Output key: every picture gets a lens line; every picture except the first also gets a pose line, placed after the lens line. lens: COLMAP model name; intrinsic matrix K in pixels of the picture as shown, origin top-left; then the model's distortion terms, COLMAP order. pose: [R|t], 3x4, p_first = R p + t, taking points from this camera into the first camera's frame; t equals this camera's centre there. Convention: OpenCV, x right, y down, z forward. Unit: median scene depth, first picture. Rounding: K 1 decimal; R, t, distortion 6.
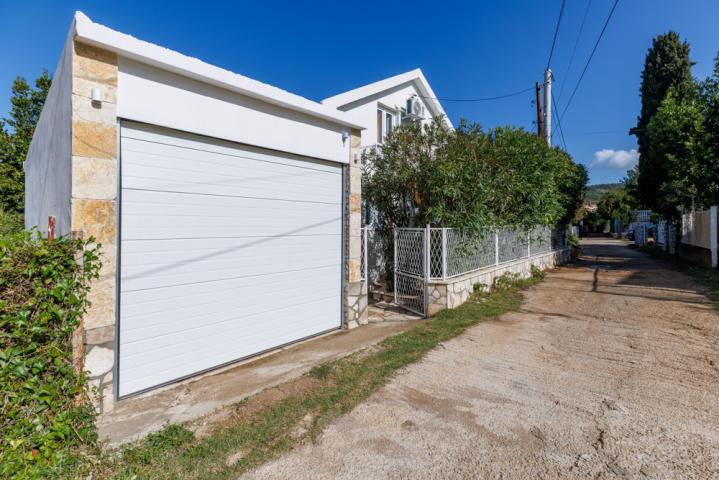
lens RADIAL K [[322.7, 0, 360.5], [0, 322.7, 228.1], [0, 0, 1]] dist [-0.003463, -0.000151]
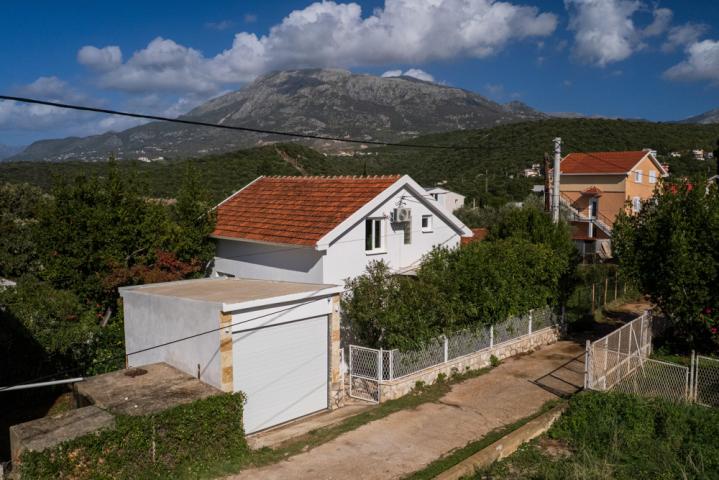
lens RADIAL K [[577.4, 0, 358.0], [0, 577.4, 241.1], [0, 0, 1]] dist [-0.008247, -0.003689]
pose [[0.996297, 0.008288, -0.085577, 0.348344], [-0.000969, 0.996363, 0.085210, -0.819062], [0.085972, -0.084812, 0.992681, -1.902756]]
